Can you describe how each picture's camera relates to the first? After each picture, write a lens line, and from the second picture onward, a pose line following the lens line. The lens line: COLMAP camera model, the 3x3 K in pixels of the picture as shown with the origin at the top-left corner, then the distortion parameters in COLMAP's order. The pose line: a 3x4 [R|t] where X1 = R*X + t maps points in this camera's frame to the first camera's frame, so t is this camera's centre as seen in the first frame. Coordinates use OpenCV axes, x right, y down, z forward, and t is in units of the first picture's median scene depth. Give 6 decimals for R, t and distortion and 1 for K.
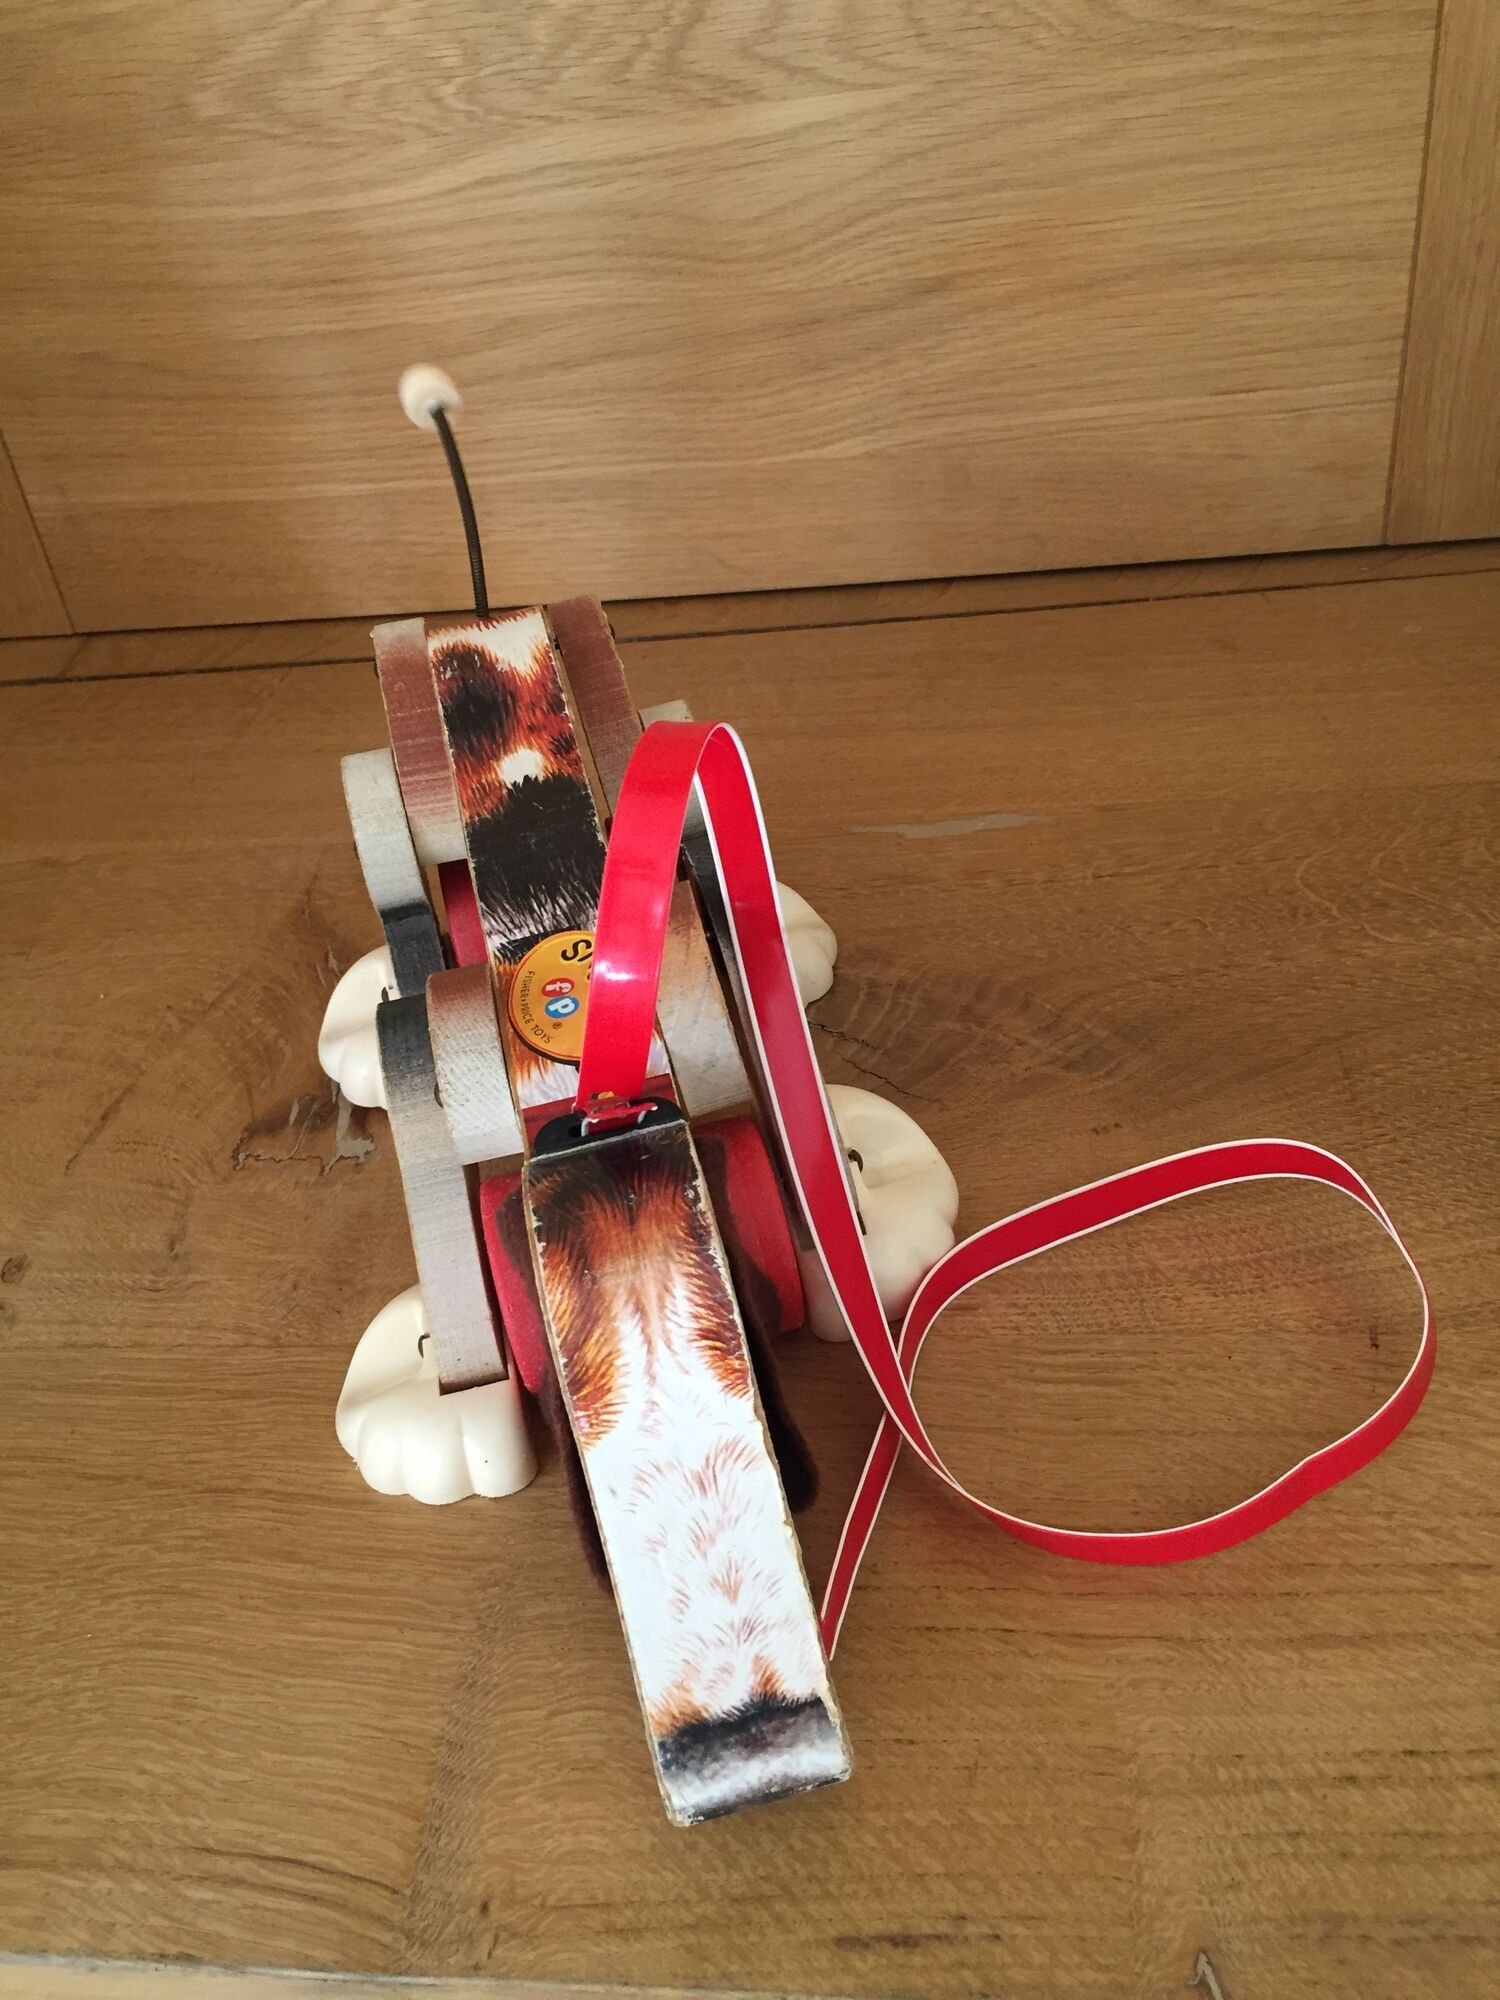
lens RADIAL K [[1722.3, 0, 751.3], [0, 1722.3, 994.2], [0, 0, 1]] dist [0.082596, -0.125926]
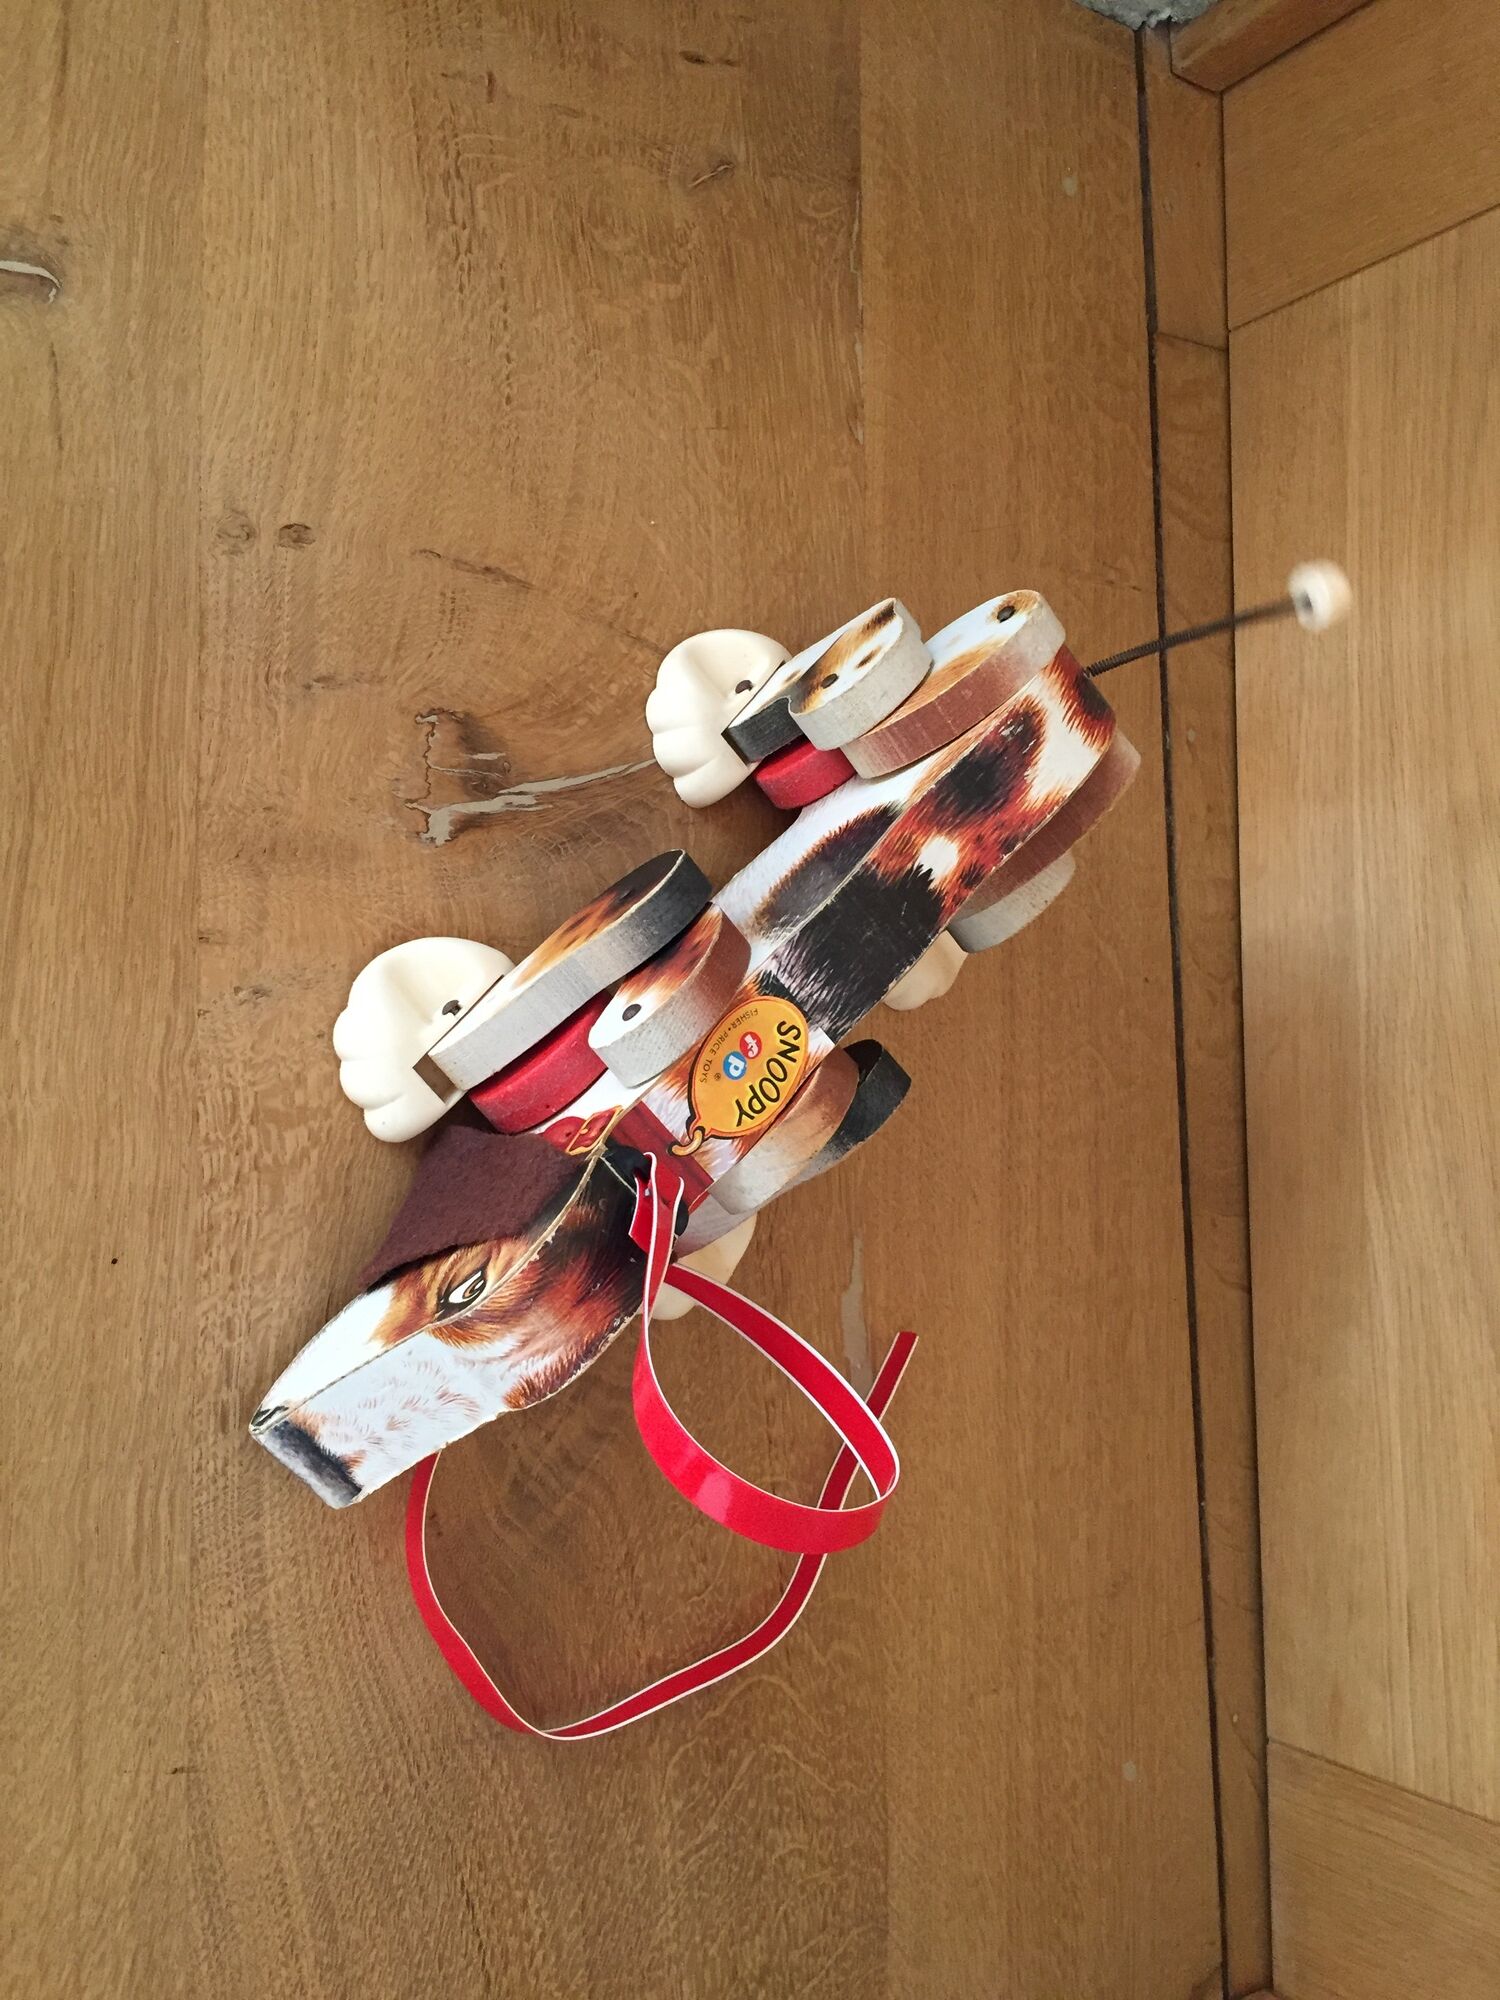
lens RADIAL K [[1722.3, 0, 751.3], [0, 1722.3, 994.2], [0, 0, 1]] dist [0.082596, -0.125926]
pose [[0.028193, 0.995514, 0.090320, -0.253232], [-0.942778, -0.003549, 0.333402, -0.531741], [0.332227, -0.094551, 0.938448, 0.049556]]
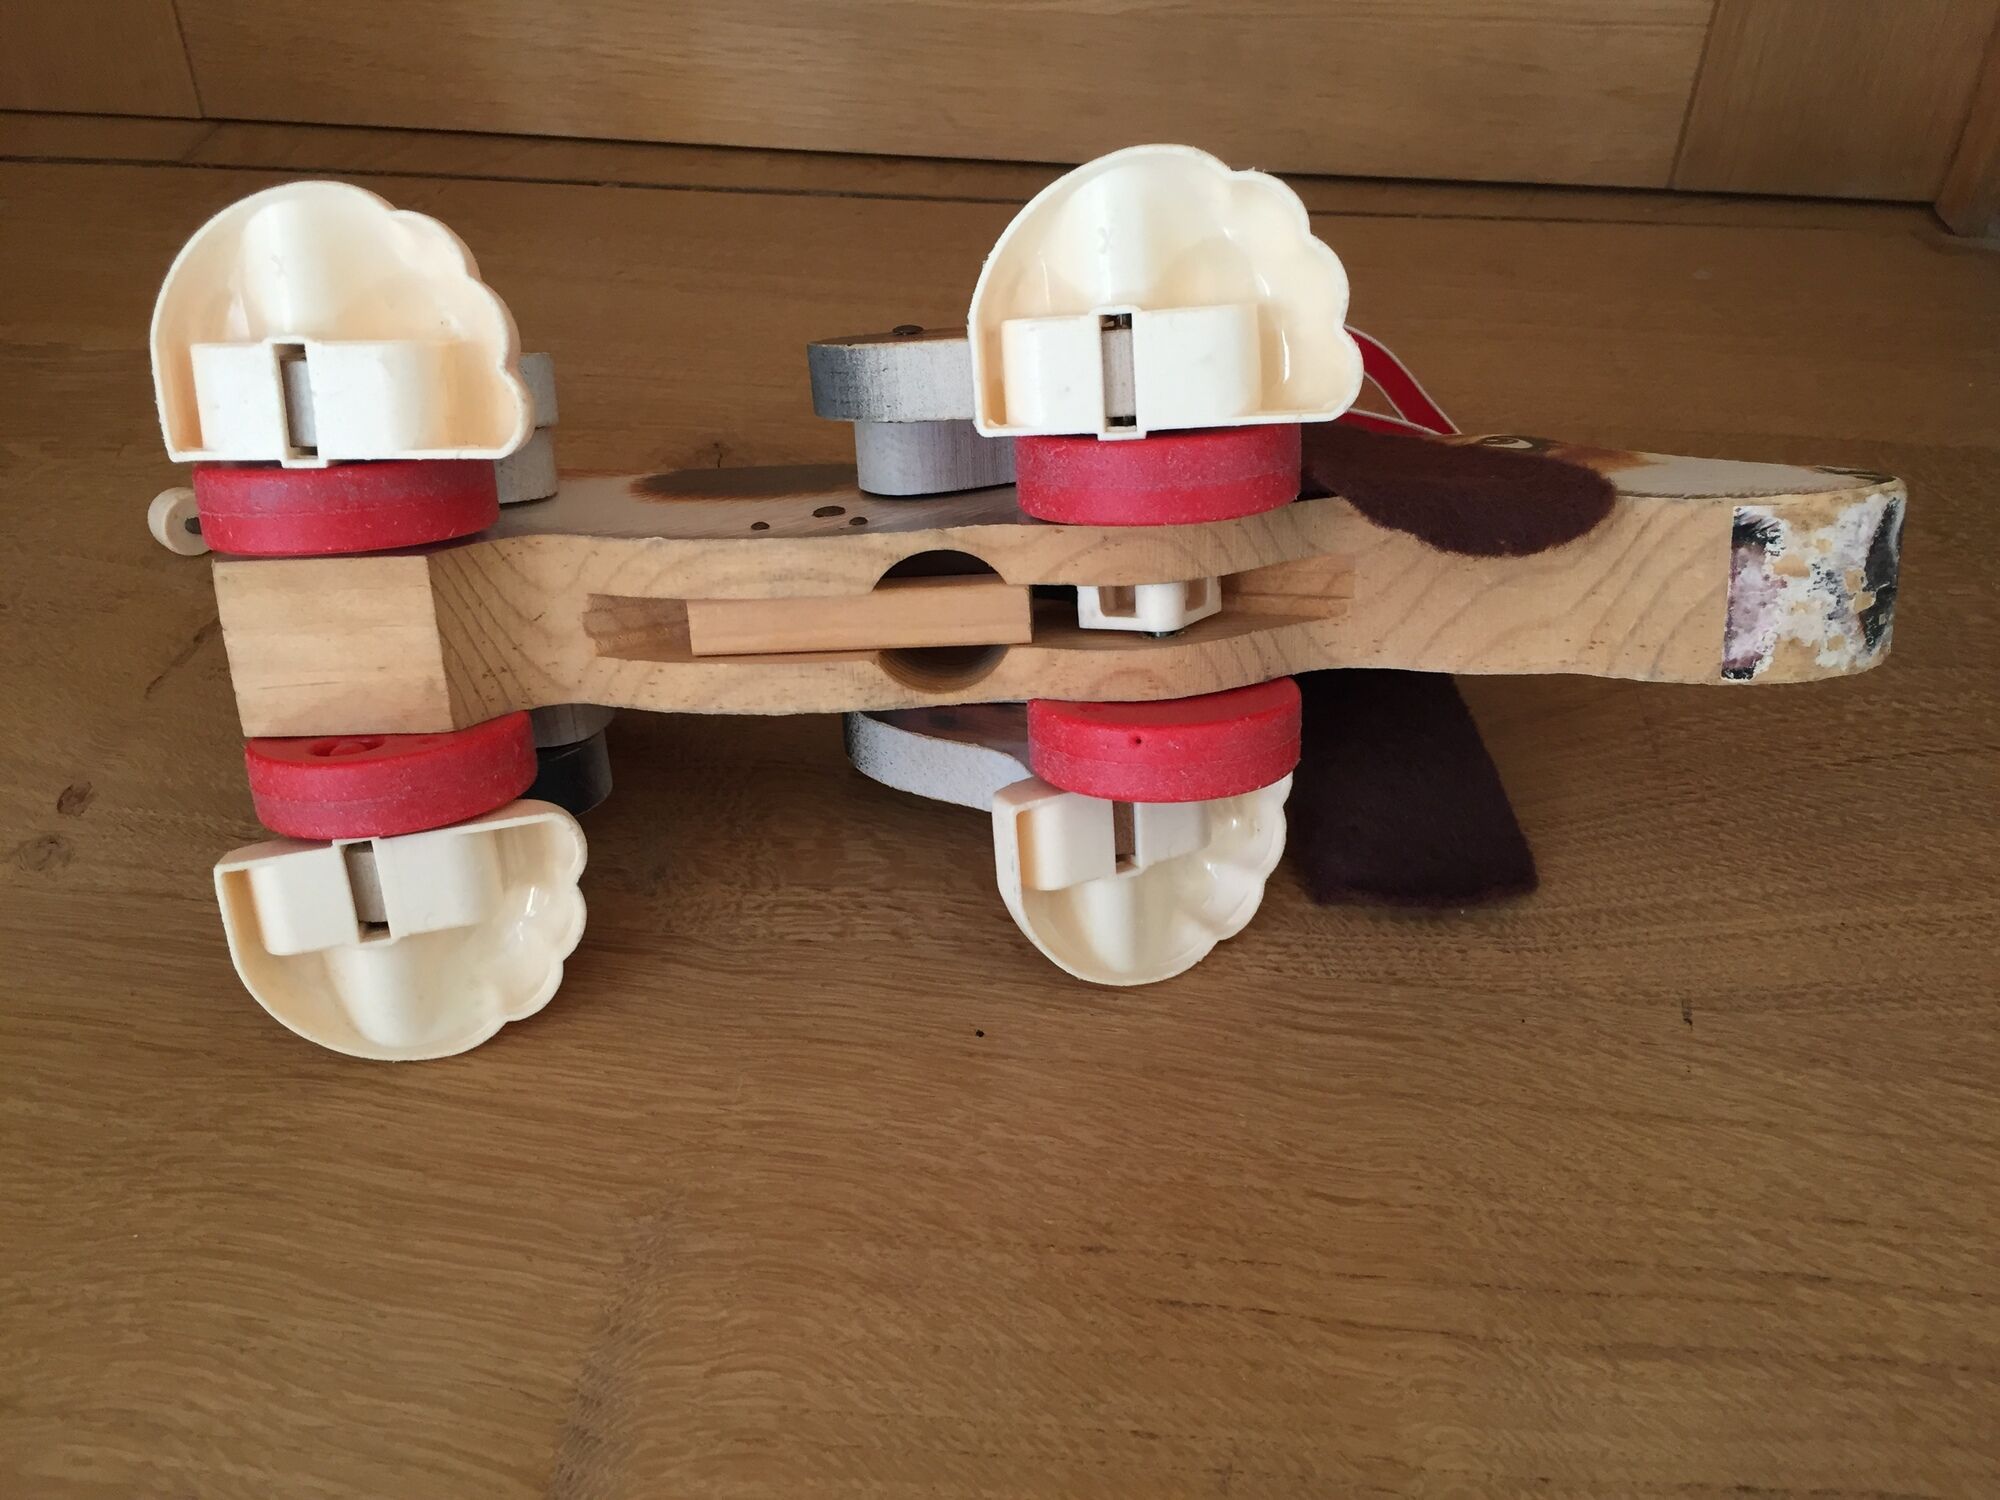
lens RADIAL K [[1722.3, 0, 994.2], [0, 1722.3, 751.5], [0, 0, 1]] dist [0.082596, -0.125926]
pose [[0.992021, 0.097762, 0.079602, -0.062885], [-0.101363, 0.993941, 0.042516, 0.061645], [-0.074963, -0.050245, 0.995920, 0.155524]]
